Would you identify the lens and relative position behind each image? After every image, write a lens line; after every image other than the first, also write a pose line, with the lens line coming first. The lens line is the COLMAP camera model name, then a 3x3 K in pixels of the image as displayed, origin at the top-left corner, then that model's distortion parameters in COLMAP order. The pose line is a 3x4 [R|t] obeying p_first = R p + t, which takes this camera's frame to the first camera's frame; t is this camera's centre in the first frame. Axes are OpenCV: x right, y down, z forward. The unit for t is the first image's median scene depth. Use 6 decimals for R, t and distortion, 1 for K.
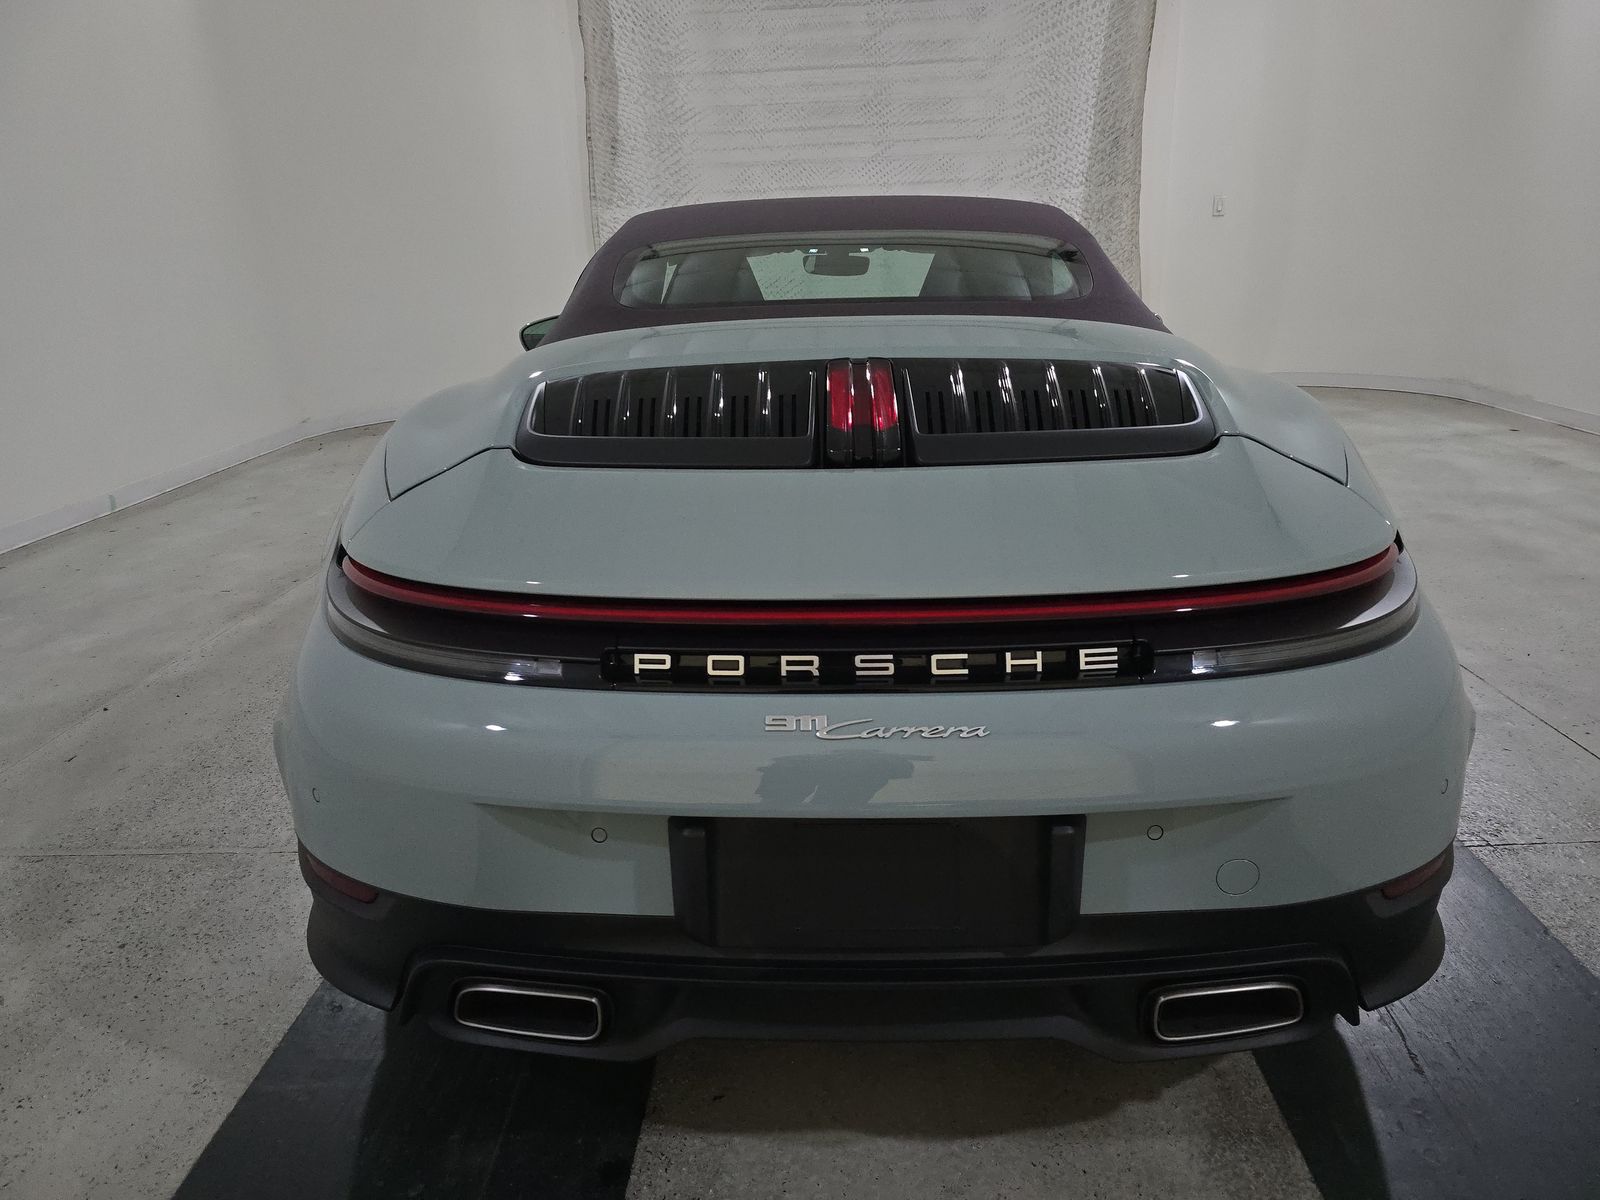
lens RADIAL K [[1058.6, 0, 800.7], [0, 1058.6, 604.7], [0, 0, 1]] dist [0.032595, -0.032843]
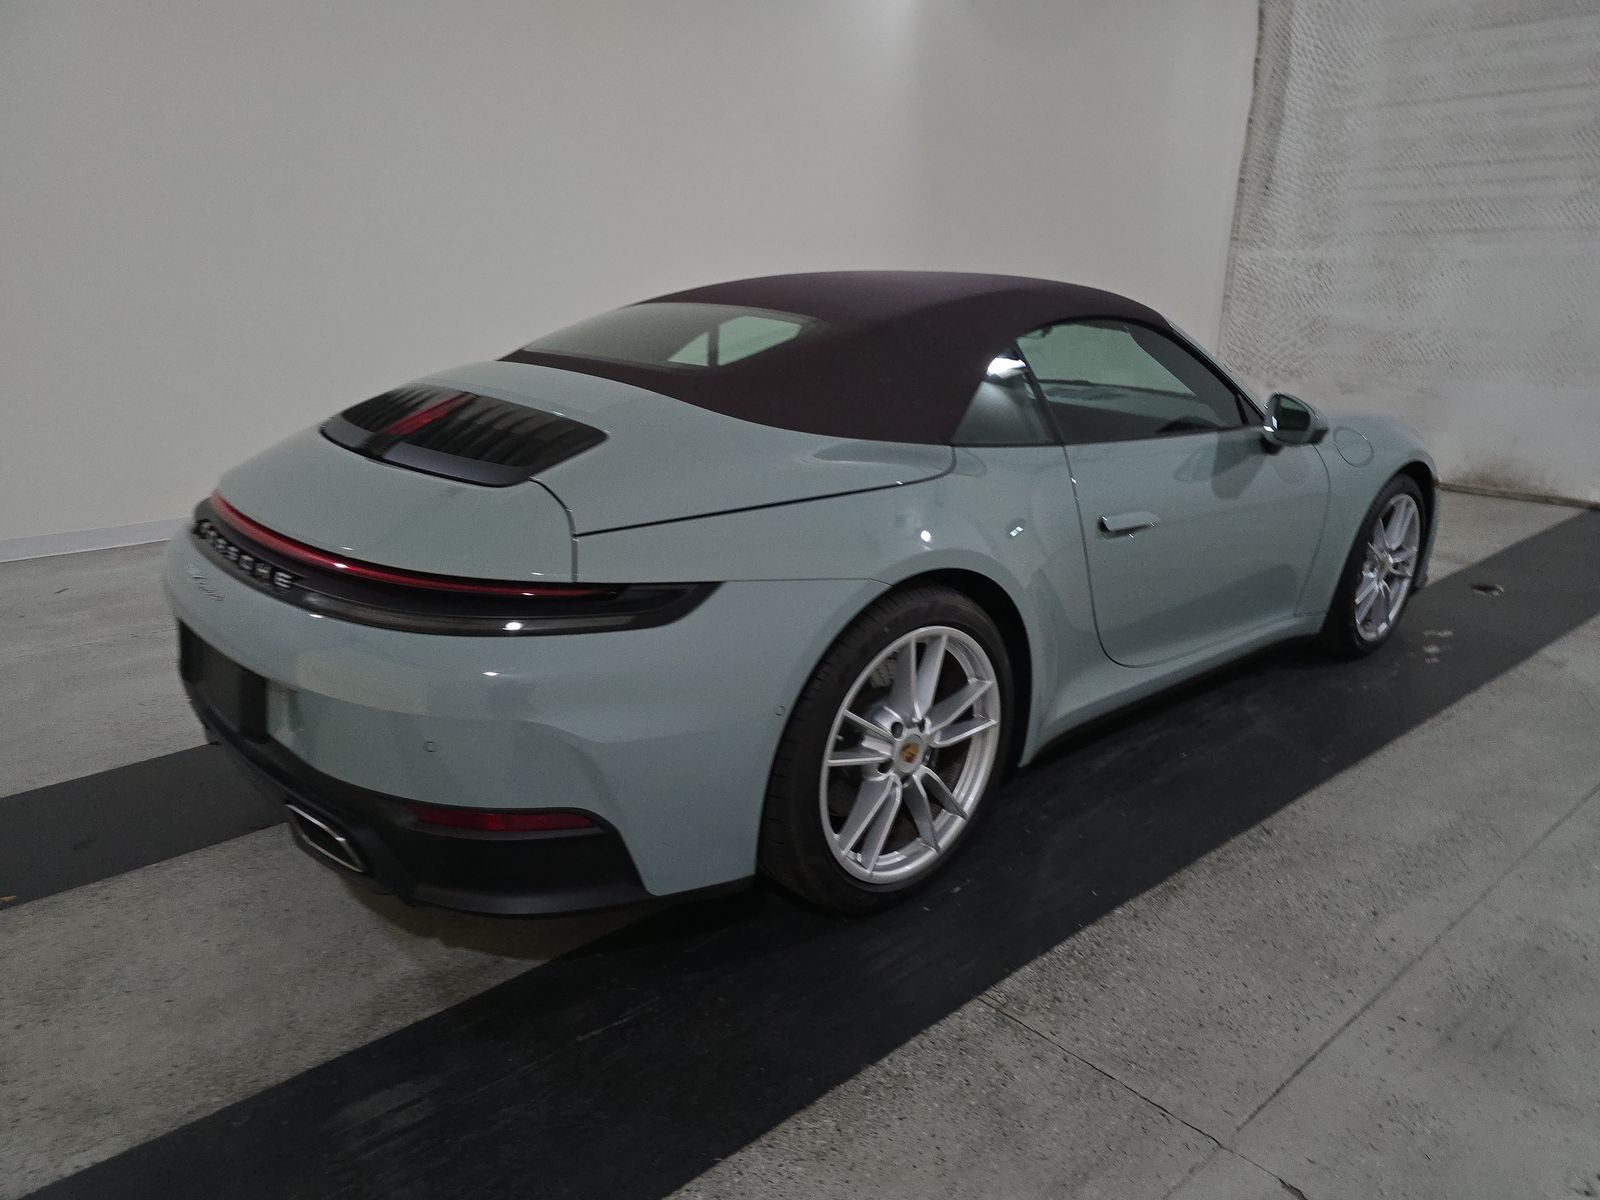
lens RADIAL K [[1058.6, 0, 808.3], [0, 1058.6, 602.0], [0, 0, 1]] dist [0.032595, -0.032843]
pose [[0.692698, 0.247034, -0.677601, 1.564367], [-0.258922, 0.962058, 0.086048, -0.218536], [0.673148, 0.115841, 0.730378, 0.266493]]
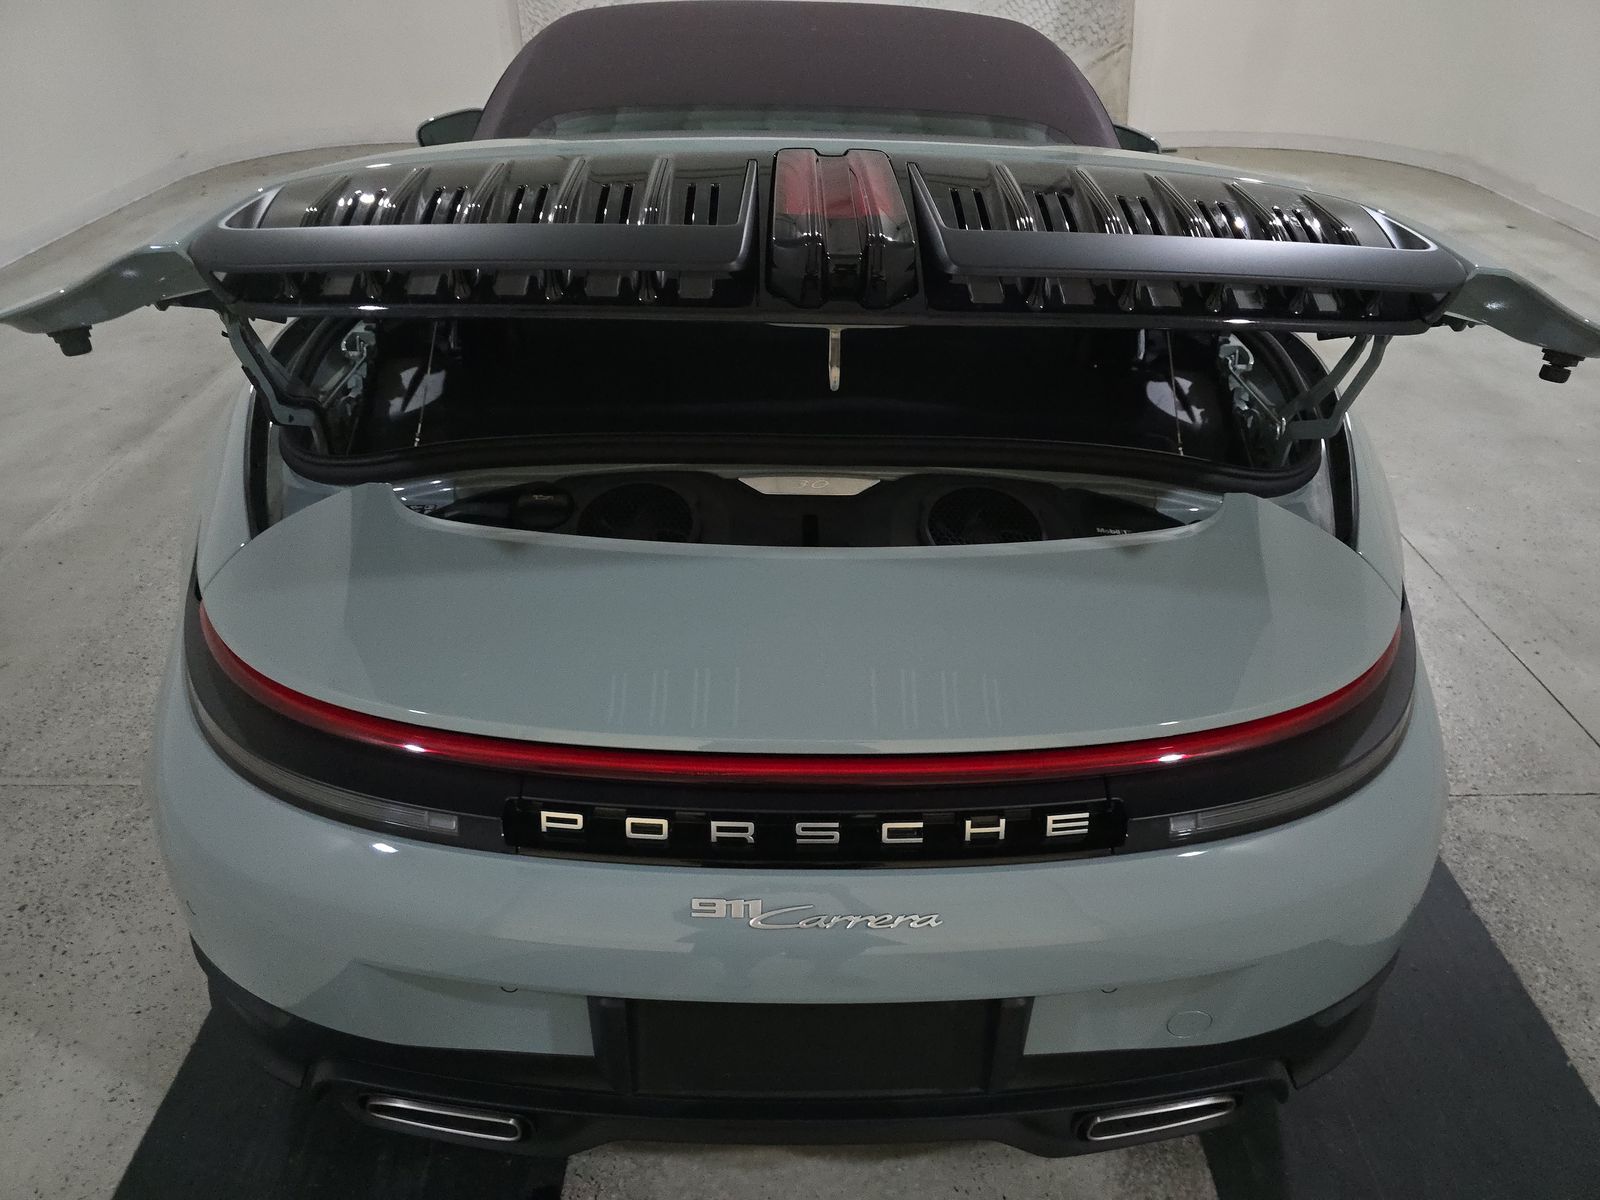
lens RADIAL K [[1058.6, 0, 800.2], [0, 1058.6, 598.5], [0, 0, 1]] dist [0.032595, -0.032843]
pose [[0.998462, 0.016246, 0.052999, 0.004378], [-0.029412, 0.965673, 0.258089, -0.278373], [-0.046987, -0.259251, 0.964666, 0.156217]]
